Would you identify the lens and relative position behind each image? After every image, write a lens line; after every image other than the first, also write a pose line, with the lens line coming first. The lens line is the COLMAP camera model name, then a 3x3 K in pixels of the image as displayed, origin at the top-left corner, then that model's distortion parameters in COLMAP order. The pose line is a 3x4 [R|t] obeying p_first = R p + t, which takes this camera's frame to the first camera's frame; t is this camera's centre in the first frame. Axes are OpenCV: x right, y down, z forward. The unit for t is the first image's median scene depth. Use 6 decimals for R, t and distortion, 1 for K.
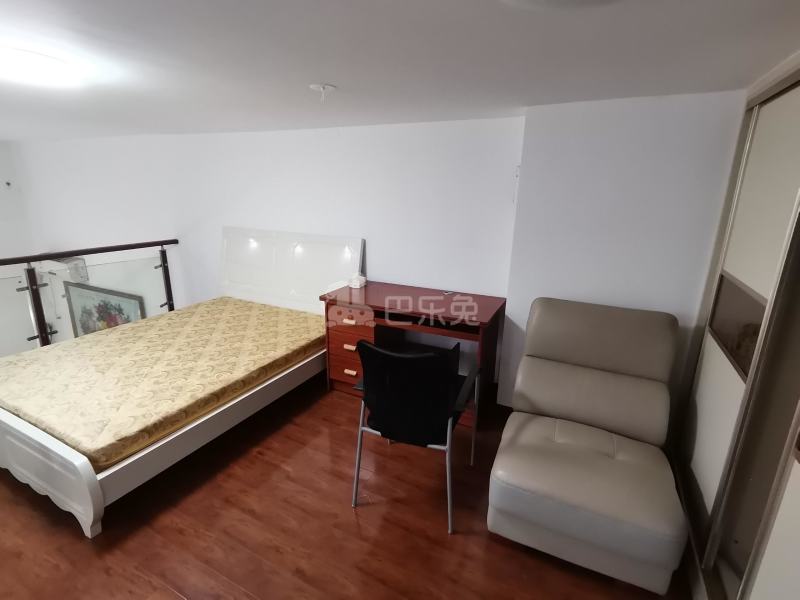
lens RADIAL K [[394.2, 0, 400.2], [0, 394.2, 295.3], [0, 0, 1]] dist [0.032741, -0.017956]
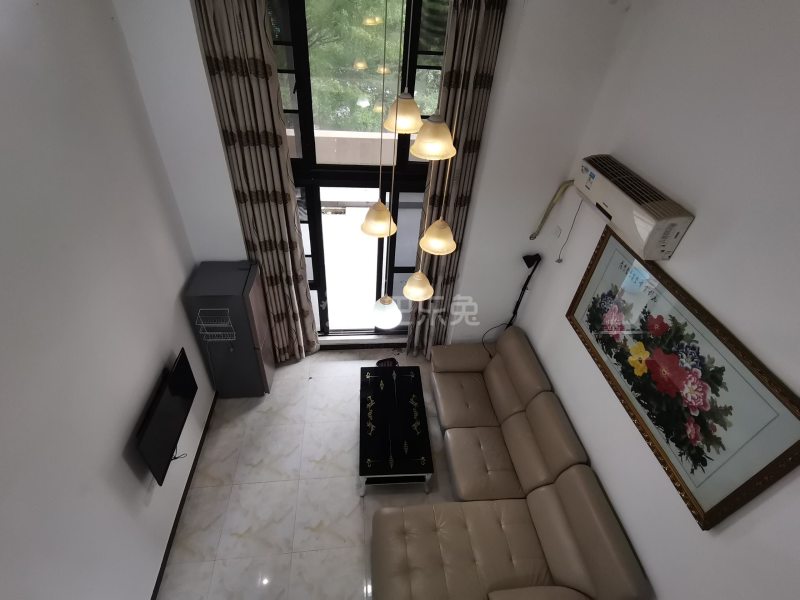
lens RADIAL K [[394.2, 0, 397.9], [0, 394.2, 294.9], [0, 0, 1]] dist [0.032741, -0.017956]
pose [[0.542565, 0.548623, -0.636110, -1.630600], [-0.279709, 0.832041, 0.479032, -0.339615], [0.792077, -0.081980, 0.604891, 1.240170]]
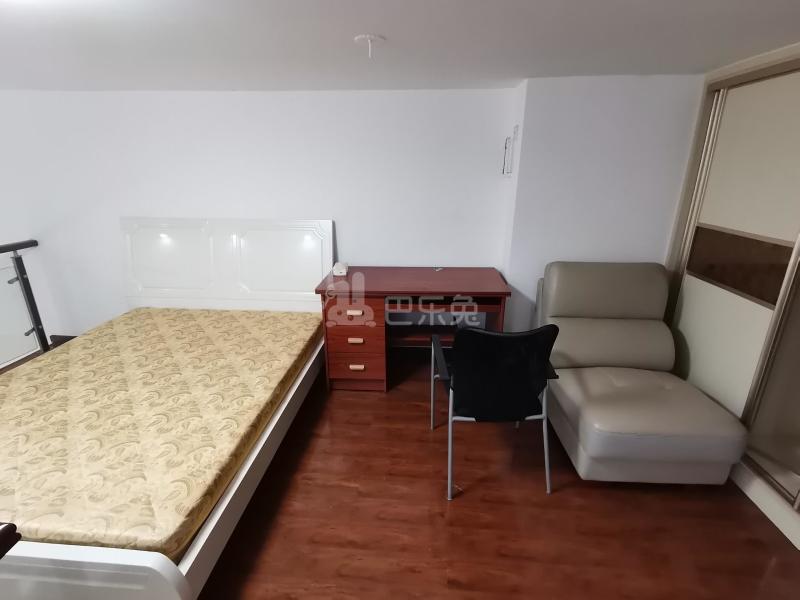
lens RADIAL K [[394.2, 0, 399.7], [0, 394.2, 295.3], [0, 0, 1]] dist [0.032741, -0.017956]
pose [[0.922682, -0.138633, 0.359777, -0.410299], [0.117634, 0.989851, 0.079736, -0.038299], [-0.367180, -0.031249, 0.929625, 0.138028]]
